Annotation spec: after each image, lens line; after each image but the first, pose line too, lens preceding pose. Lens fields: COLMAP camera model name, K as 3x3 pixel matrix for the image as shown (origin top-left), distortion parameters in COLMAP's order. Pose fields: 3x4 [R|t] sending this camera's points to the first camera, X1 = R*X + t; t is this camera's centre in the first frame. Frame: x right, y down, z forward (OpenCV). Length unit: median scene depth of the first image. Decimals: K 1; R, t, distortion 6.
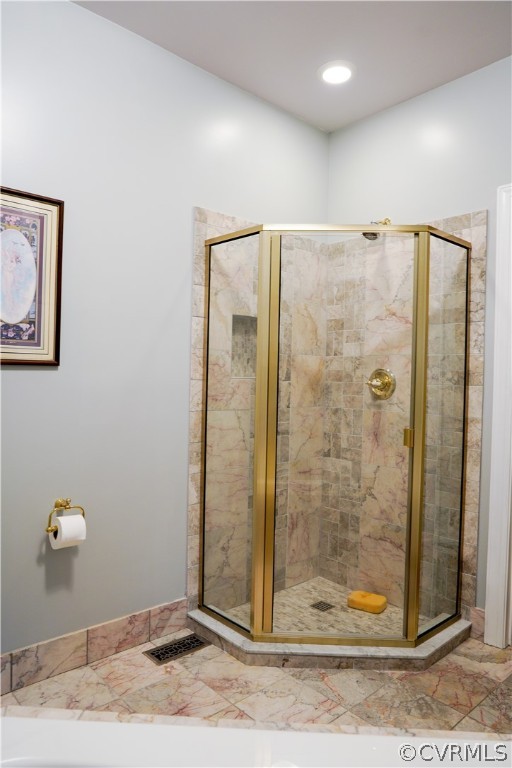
lens RADIAL K [[519.8, 0, 256.6], [0, 519.8, 383.5], [0, 0, 1]] dist [-0.041299, 0.020316]
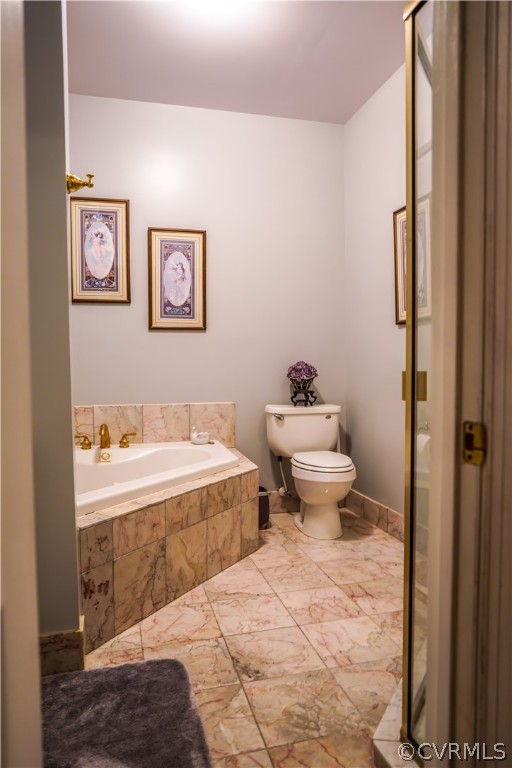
lens RADIAL K [[519.8, 0, 256.1], [0, 519.8, 383.8], [0, 0, 1]] dist [-0.041299, 0.020316]
pose [[-0.452998, 0.025833, -0.891137, 1.041030], [-0.012056, 0.999311, 0.035098, 0.091050], [0.891430, 0.026643, -0.452375, 1.276311]]
